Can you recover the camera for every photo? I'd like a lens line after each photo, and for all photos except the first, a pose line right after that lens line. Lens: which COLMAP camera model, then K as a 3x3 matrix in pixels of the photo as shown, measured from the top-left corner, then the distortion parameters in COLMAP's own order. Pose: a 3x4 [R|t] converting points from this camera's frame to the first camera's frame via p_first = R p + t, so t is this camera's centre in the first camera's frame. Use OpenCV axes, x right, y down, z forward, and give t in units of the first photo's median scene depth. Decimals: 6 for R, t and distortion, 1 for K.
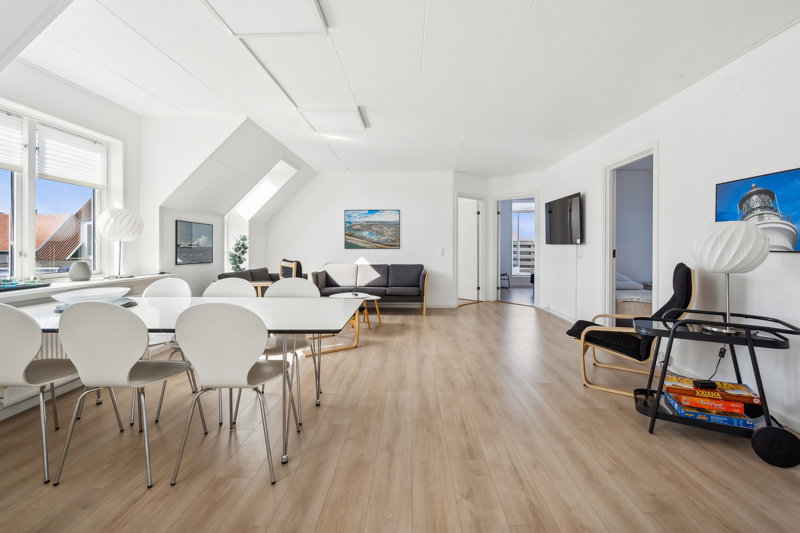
lens RADIAL K [[344.1, 0, 398.5], [0, 344.1, 246.6], [0, 0, 1]] dist [-0.000699, -0.000194]
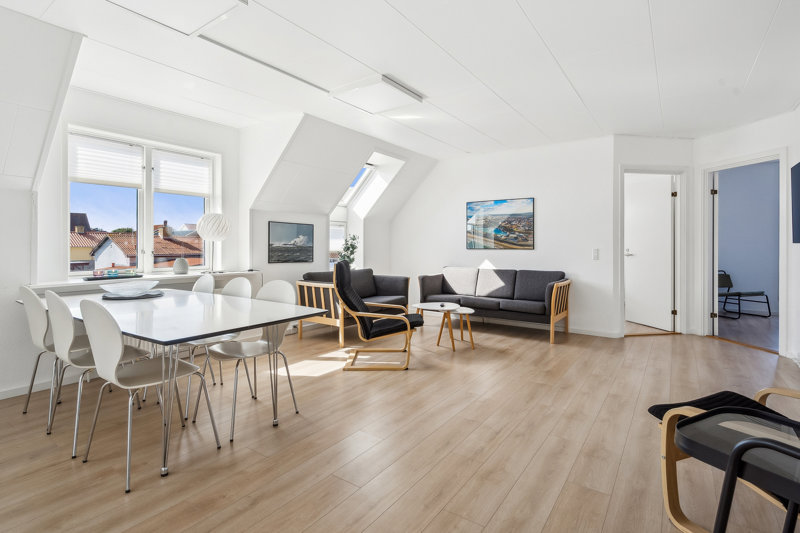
lens RADIAL K [[389.9, 0, 401.7], [0, 389.9, 248.1], [0, 0, 1]] dist [-0.001540, -0.000282]
pose [[0.835918, 0.004956, -0.548831, 0.267461], [-0.002153, 0.999981, 0.005751, -0.001222], [0.548849, -0.003626, 0.835913, 0.155354]]
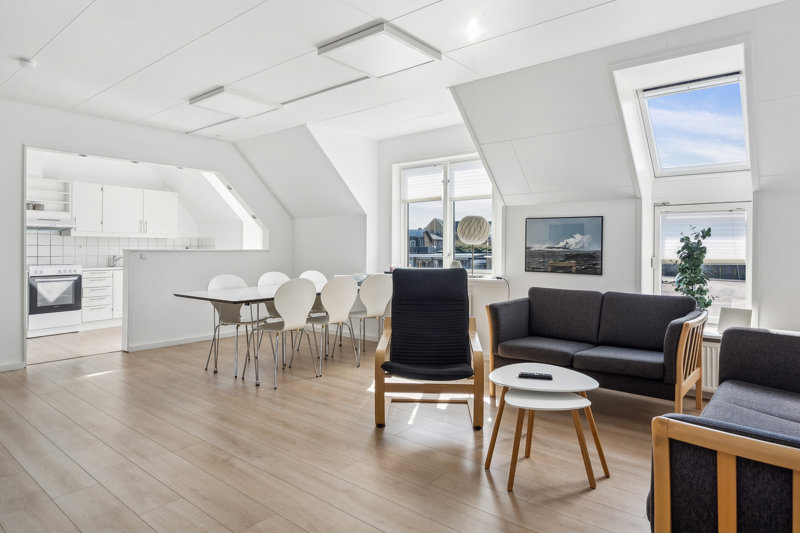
lens RADIAL K [[476.2, 0, 400.2], [0, 476.2, 249.0], [0, 0, 1]] dist [0.001509, 0.000365]
pose [[-0.608144, -0.002229, -0.793824, 0.340884], [-0.004507, 0.999990, 0.000645, -0.000813], [0.793814, 0.003970, -0.608148, 1.069979]]
